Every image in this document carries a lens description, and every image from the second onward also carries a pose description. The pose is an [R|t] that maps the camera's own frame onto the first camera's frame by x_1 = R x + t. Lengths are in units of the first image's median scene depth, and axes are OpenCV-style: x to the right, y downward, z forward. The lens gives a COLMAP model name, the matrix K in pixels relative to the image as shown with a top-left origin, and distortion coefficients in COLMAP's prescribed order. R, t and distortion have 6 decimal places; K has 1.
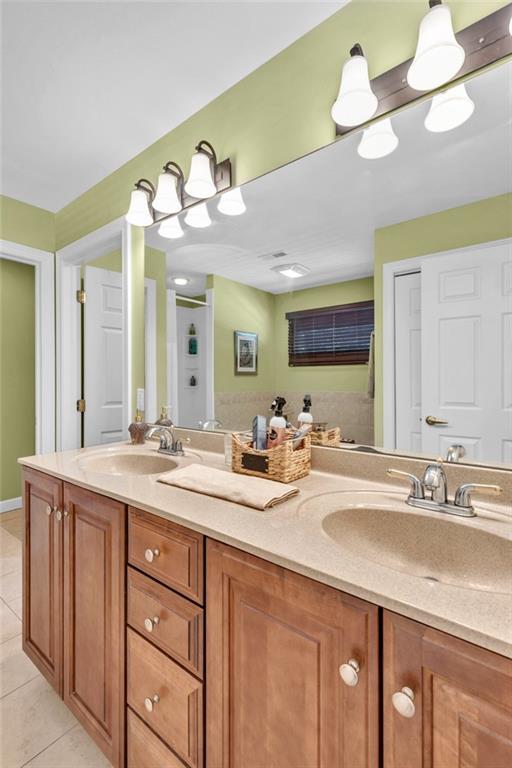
lens RADIAL K [[342.5, 0, 256.0], [0, 342.5, 384.0], [0, 0, 1]] dist [-0.000340, -0.000018]
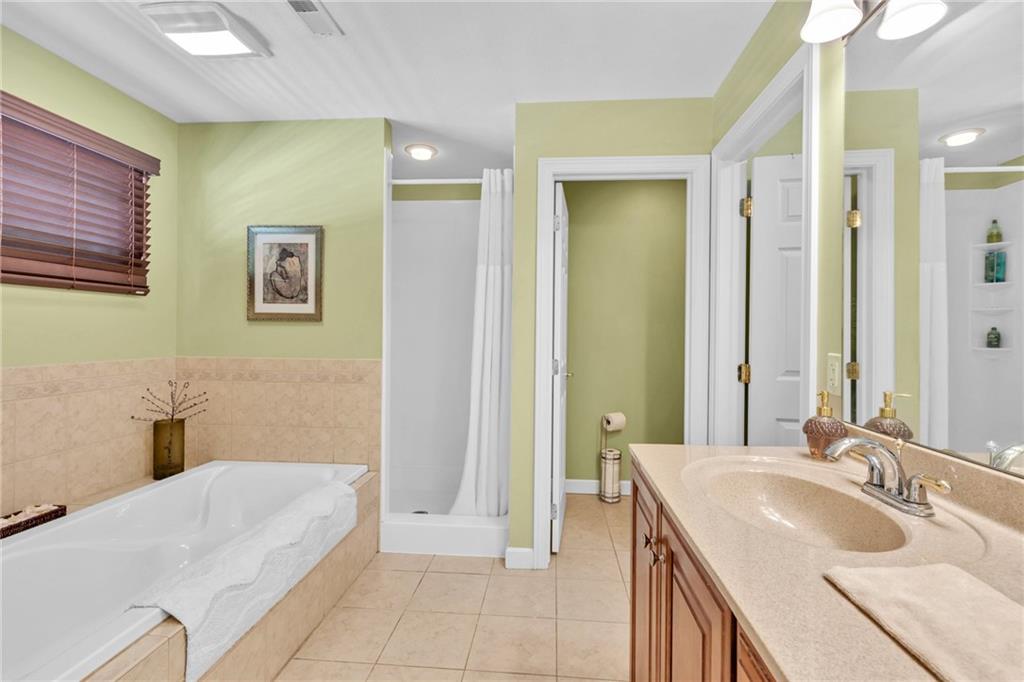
lens RADIAL K [[456.6, 0, 523.6], [0, 456.6, 331.6], [0, 0, 1]] dist [0.003588, 0.000556]
pose [[0.544281, 0.007950, -0.838865, -0.006787], [-0.017874, 0.999838, -0.002122, -0.007886], [0.838713, 0.016148, 0.544335, 0.174937]]
